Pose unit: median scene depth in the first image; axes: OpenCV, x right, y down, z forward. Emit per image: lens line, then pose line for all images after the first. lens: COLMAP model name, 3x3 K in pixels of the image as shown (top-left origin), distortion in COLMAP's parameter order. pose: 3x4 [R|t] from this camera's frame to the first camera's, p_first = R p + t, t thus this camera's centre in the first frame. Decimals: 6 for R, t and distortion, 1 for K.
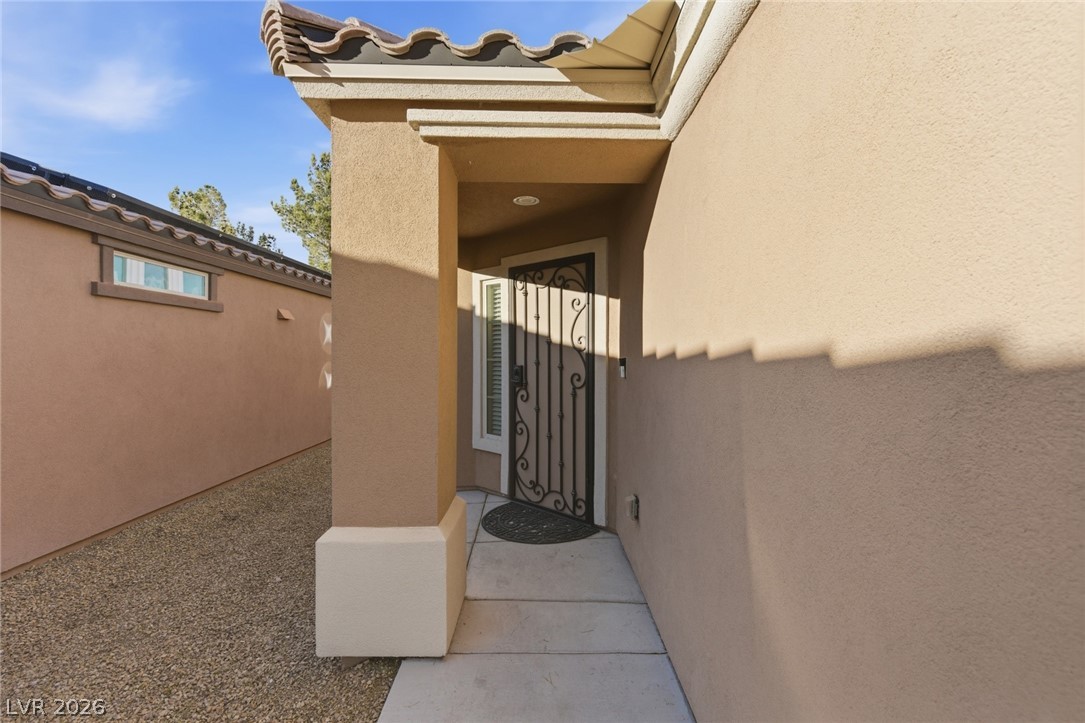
lens RADIAL K [[485.3, 0, 543.3], [0, 485.3, 366.8], [0, 0, 1]] dist [0.001659, -0.000103]
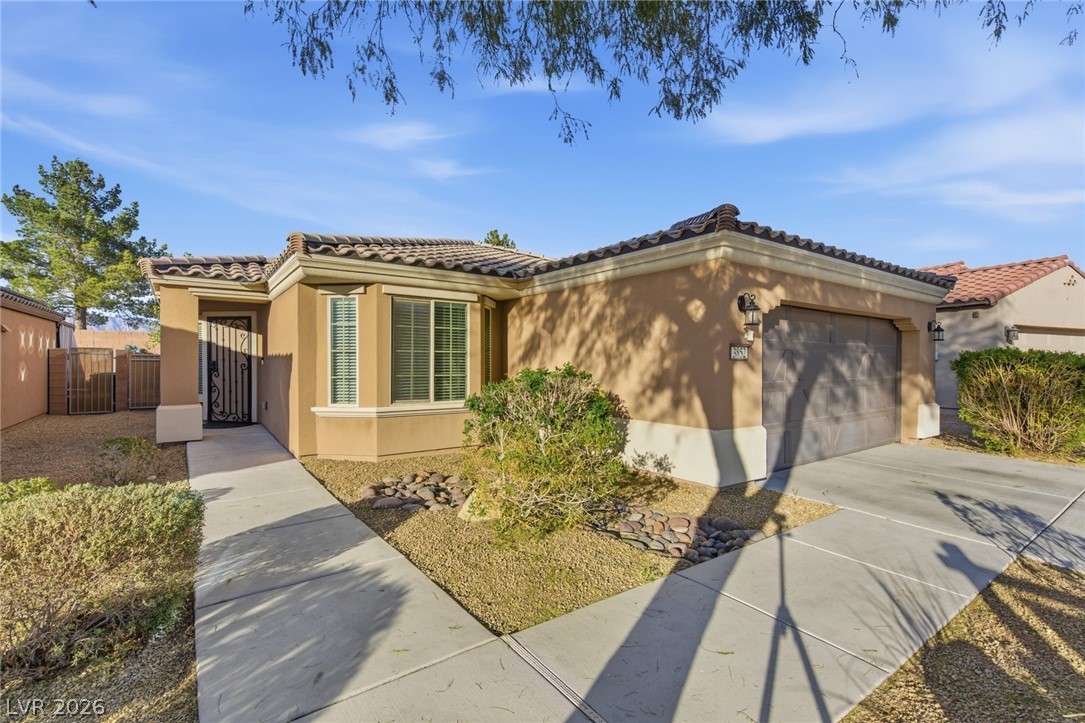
lens RADIAL K [[492.0, 0, 537.2], [0, 492.0, 360.2], [0, 0, 1]] dist [0.000443, -0.000449]
pose [[0.818751, -0.004111, 0.574134, -0.136264], [0.015045, 0.999785, -0.014296, 0.051419], [-0.573951, 0.020342, 0.818637, -1.793427]]
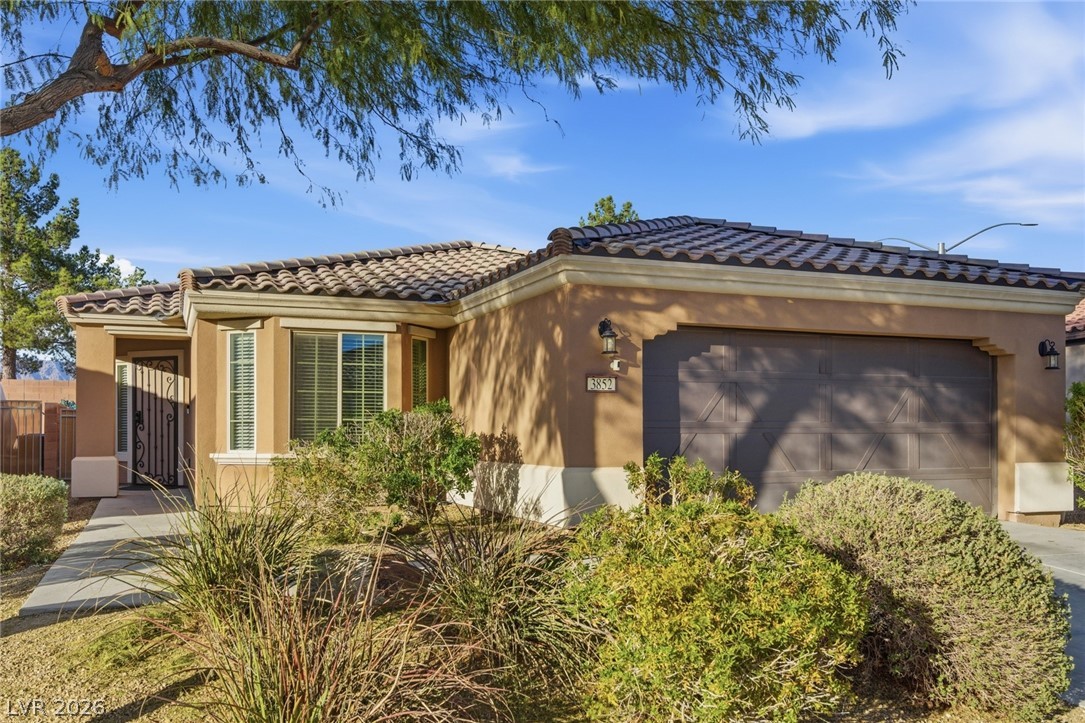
lens RADIAL K [[967.8, 0, 542.3], [0, 967.8, 409.5], [0, 0, 1]] dist [-0.008765, -0.001076]
pose [[0.934391, -0.000508, 0.356250, 0.079908], [0.015737, 0.999082, -0.039851, 0.170725], [-0.355903, 0.042843, 0.933540, -3.114802]]
